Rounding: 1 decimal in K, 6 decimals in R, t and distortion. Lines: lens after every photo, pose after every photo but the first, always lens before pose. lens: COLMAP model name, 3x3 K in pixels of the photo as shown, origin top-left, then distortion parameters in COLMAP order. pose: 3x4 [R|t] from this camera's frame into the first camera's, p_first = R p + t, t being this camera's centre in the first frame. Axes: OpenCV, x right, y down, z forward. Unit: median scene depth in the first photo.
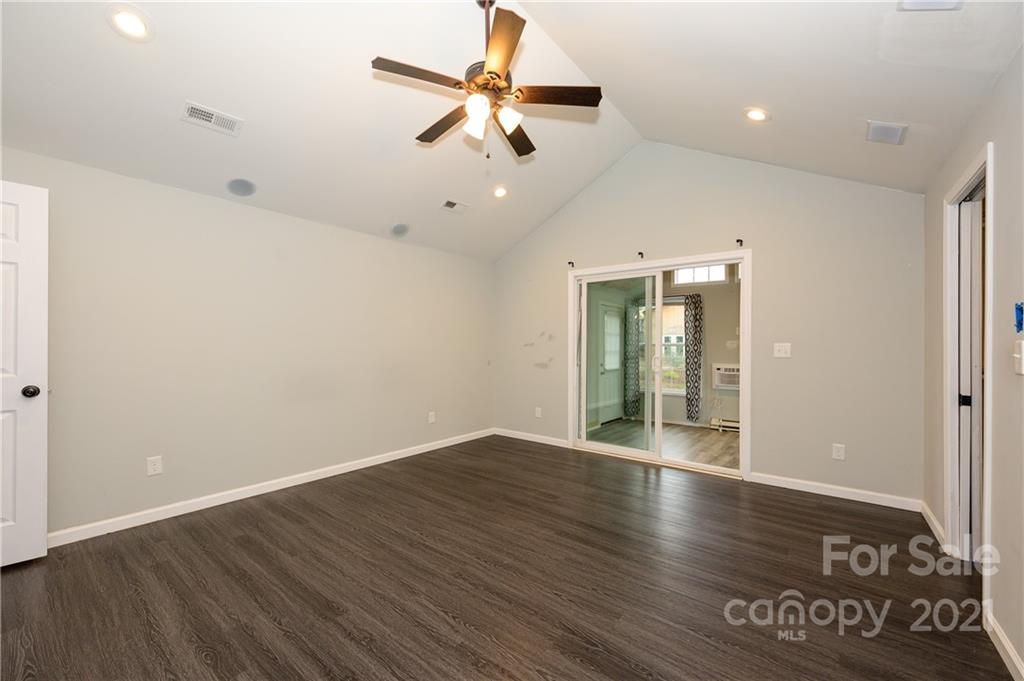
lens RADIAL K [[406.2, 0, 511.2], [0, 406.2, 348.9], [0, 0, 1]] dist [-0.001965, 0.000656]
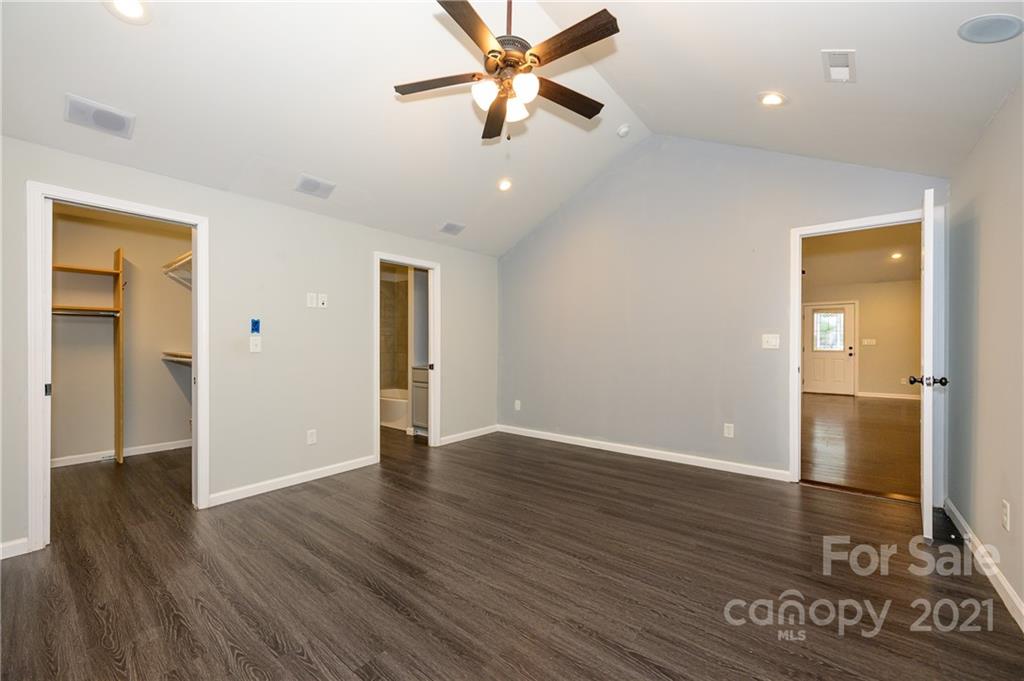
lens RADIAL K [[406.2, 0, 510.0], [0, 406.2, 345.7], [0, 0, 1]] dist [-0.001965, 0.000656]
pose [[-0.999899, -0.001086, 0.014170, -0.042825], [-0.000982, 0.999972, 0.007372, 0.002838], [-0.014178, 0.007358, -0.999872, 1.116744]]
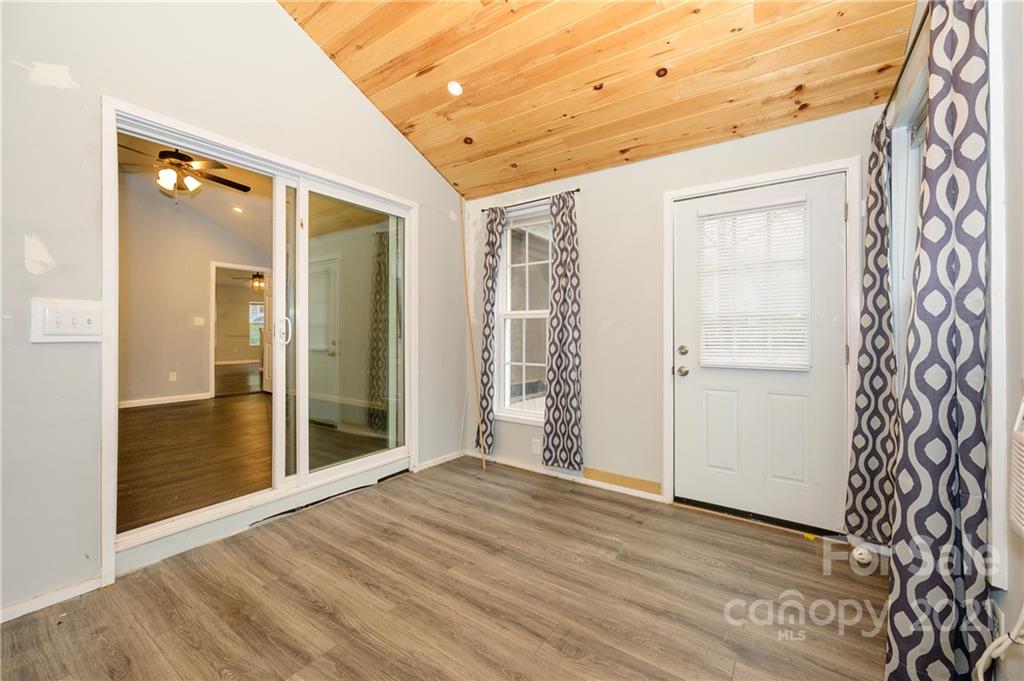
lens RADIAL K [[406.2, 0, 509.0], [0, 406.2, 331.6], [0, 0, 1]] dist [-0.001965, 0.000656]
pose [[0.065602, -0.005205, -0.997832, 0.993997], [-0.003506, 0.999979, -0.005447, 0.038226], [0.997840, 0.003856, 0.065582, 1.315576]]
